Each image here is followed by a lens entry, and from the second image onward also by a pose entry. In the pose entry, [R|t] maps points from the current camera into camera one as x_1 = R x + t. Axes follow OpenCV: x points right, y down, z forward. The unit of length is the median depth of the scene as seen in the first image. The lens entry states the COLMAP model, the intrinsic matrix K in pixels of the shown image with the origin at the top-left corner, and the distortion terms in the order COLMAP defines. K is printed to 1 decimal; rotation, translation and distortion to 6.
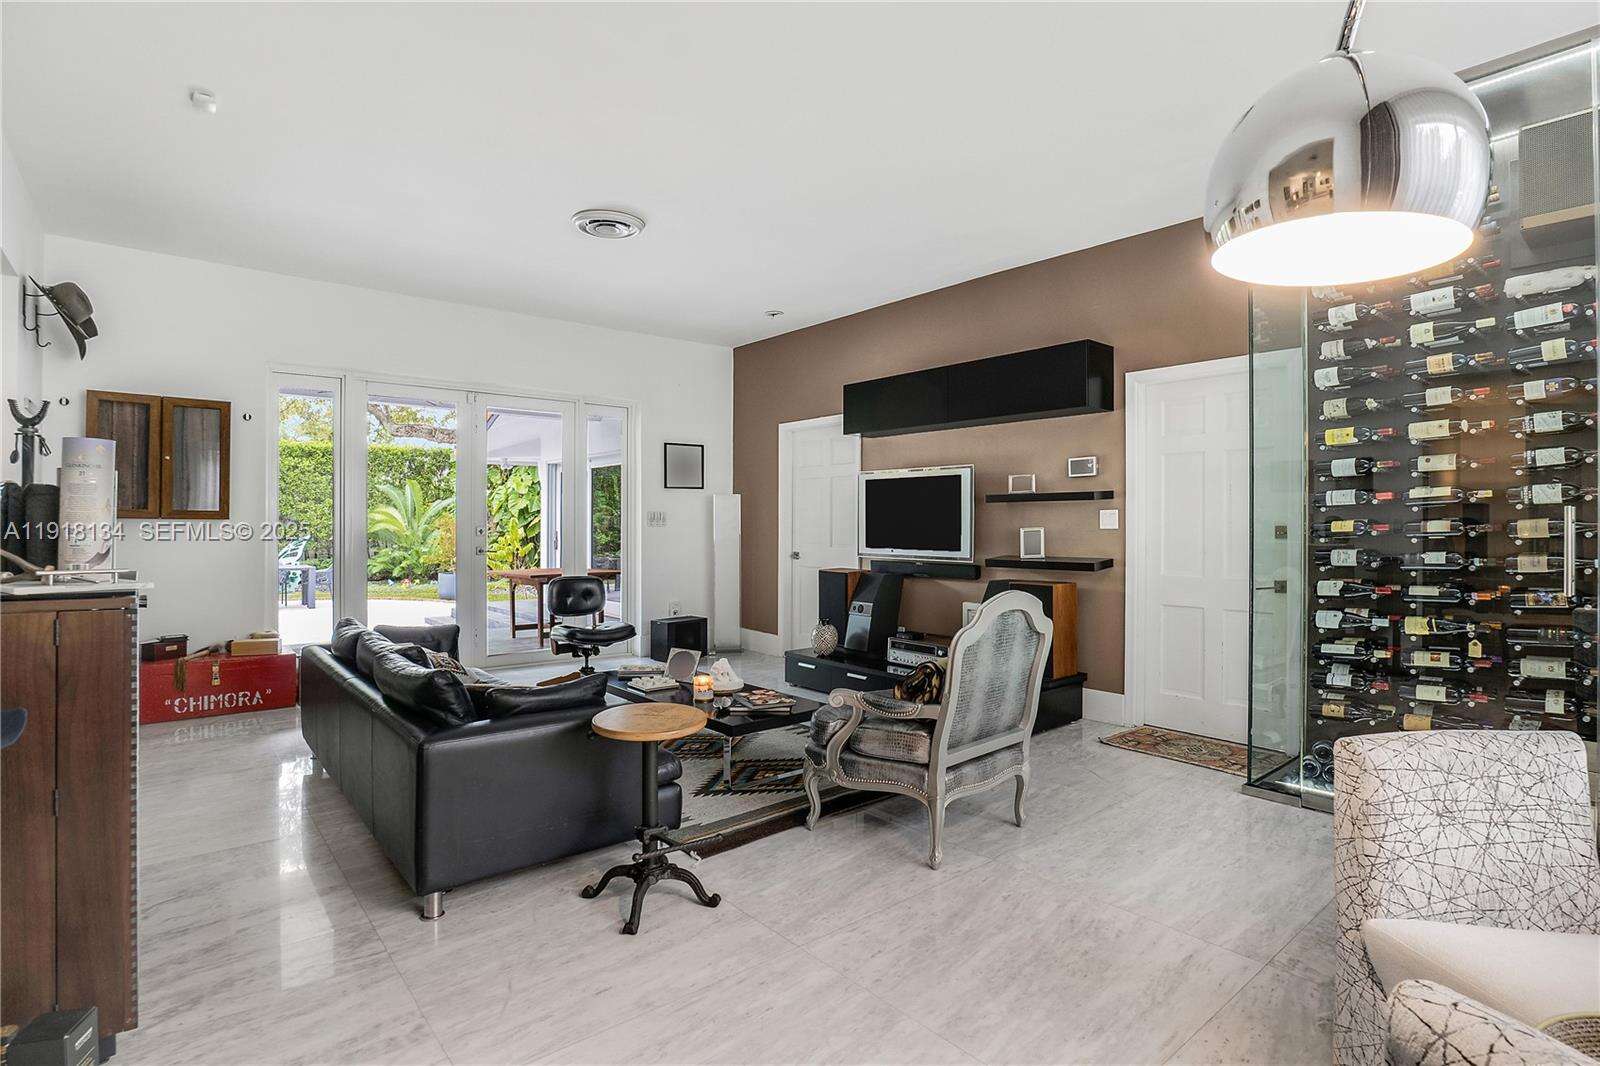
lens RADIAL K [[804.4, 0, 824.1], [0, 804.4, 533.5], [0, 0, 1]] dist [-0.001594, 0.000213]
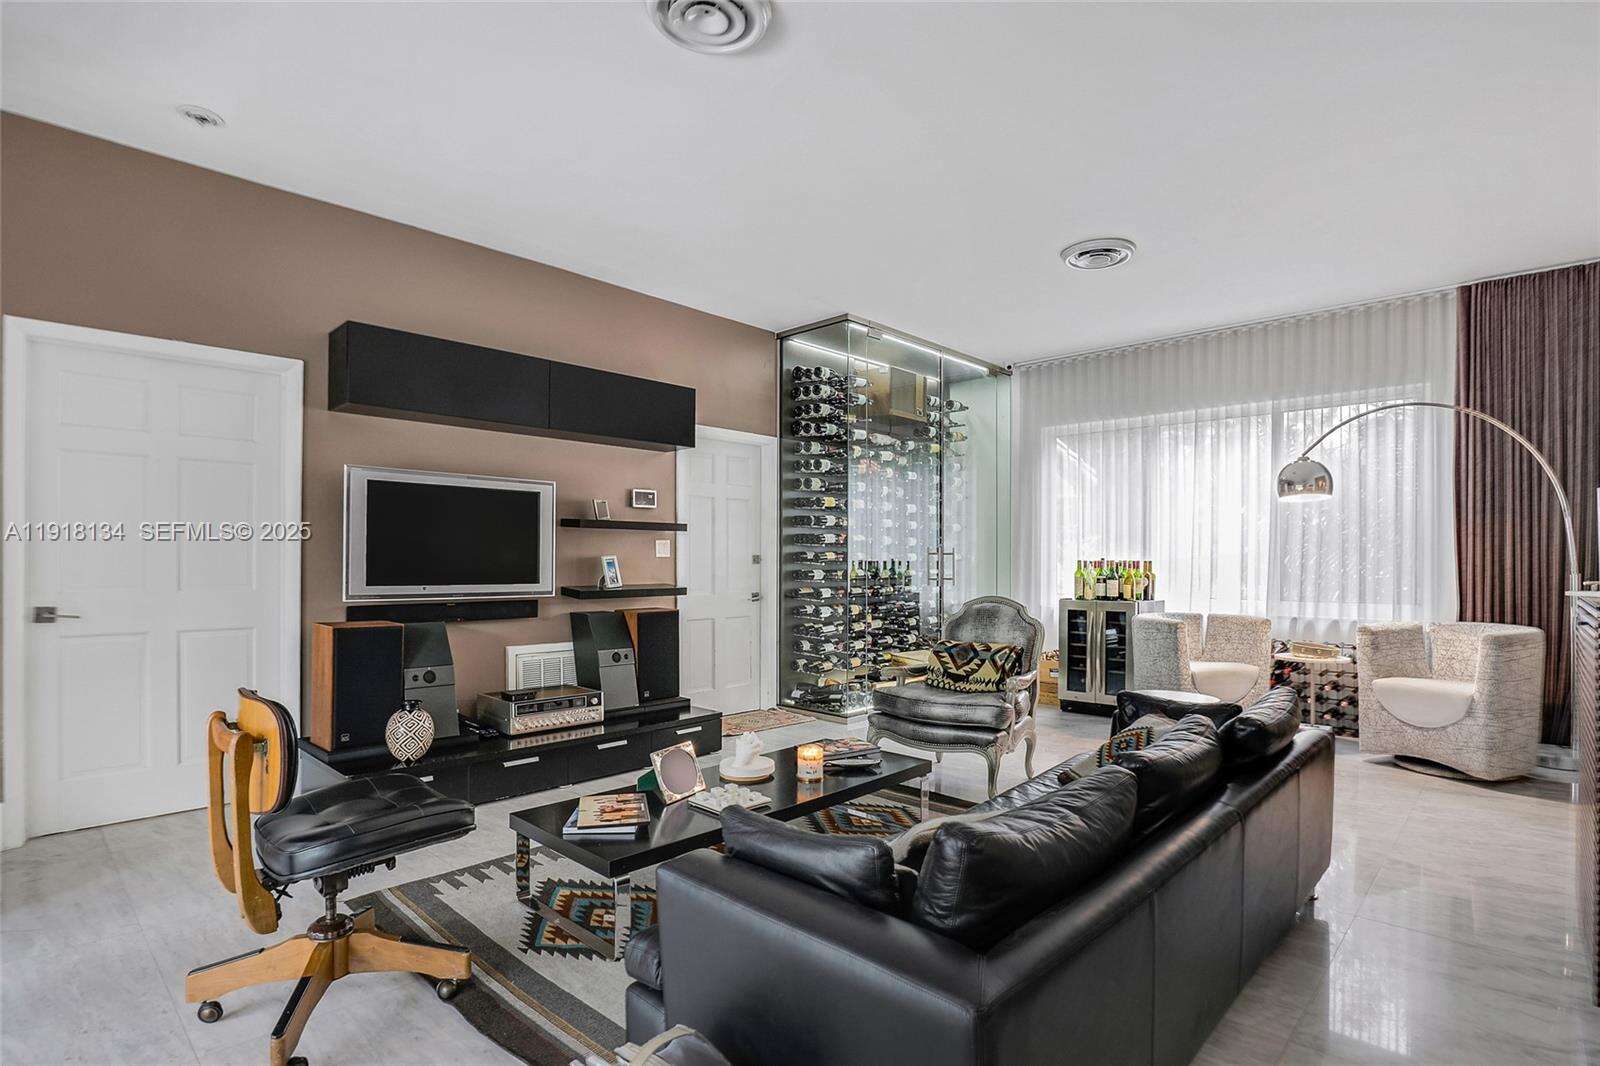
lens RADIAL K [[804.4, 0, 824.1], [0, 804.4, 533.5], [0, 0, 1]] dist [-0.001594, 0.000213]
pose [[-0.084845, 0.031266, 0.995903, -0.822270], [0.007808, 0.999498, -0.030713, -0.002027], [-0.996364, 0.005170, -0.085047, 0.928328]]
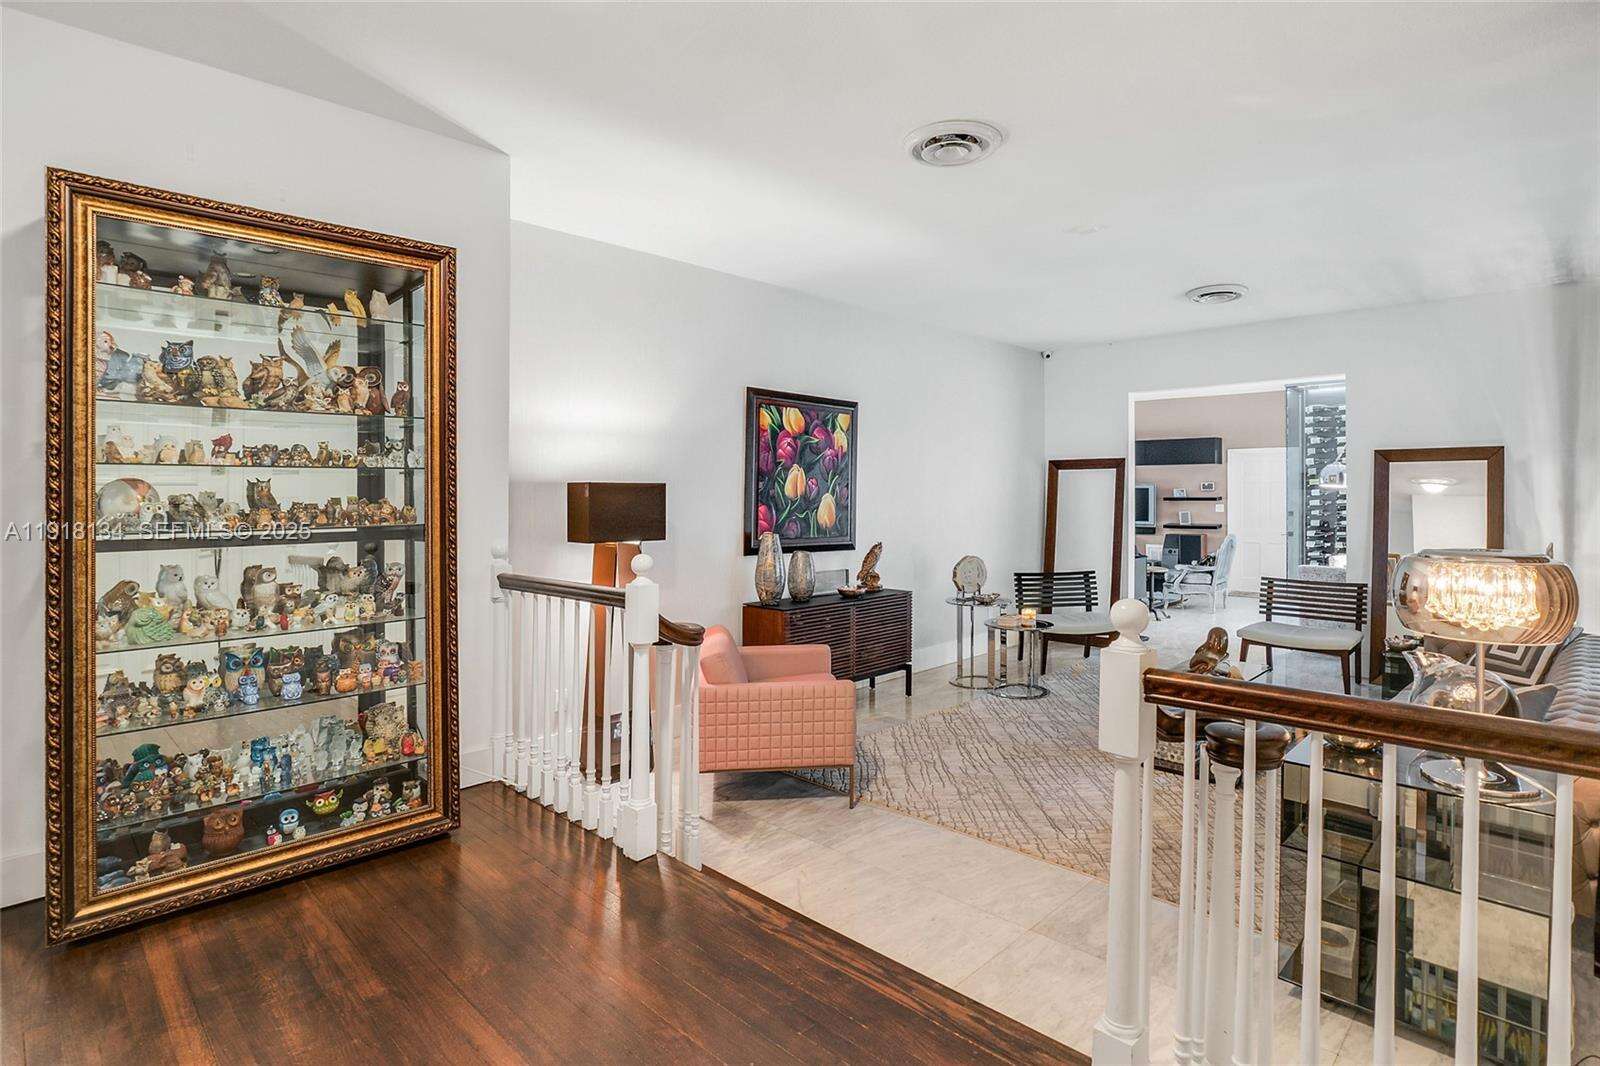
lens RADIAL K [[815.4, 0, 827.0], [0, 815.4, 503.6], [0, 0, 1]] dist [-0.000942, 0.000032]
pose [[0.994611, -0.006543, 0.103466, -1.152512], [0.006213, 0.999975, 0.003509, -0.049975], [-0.103487, -0.002847, 0.994627, -1.426191]]
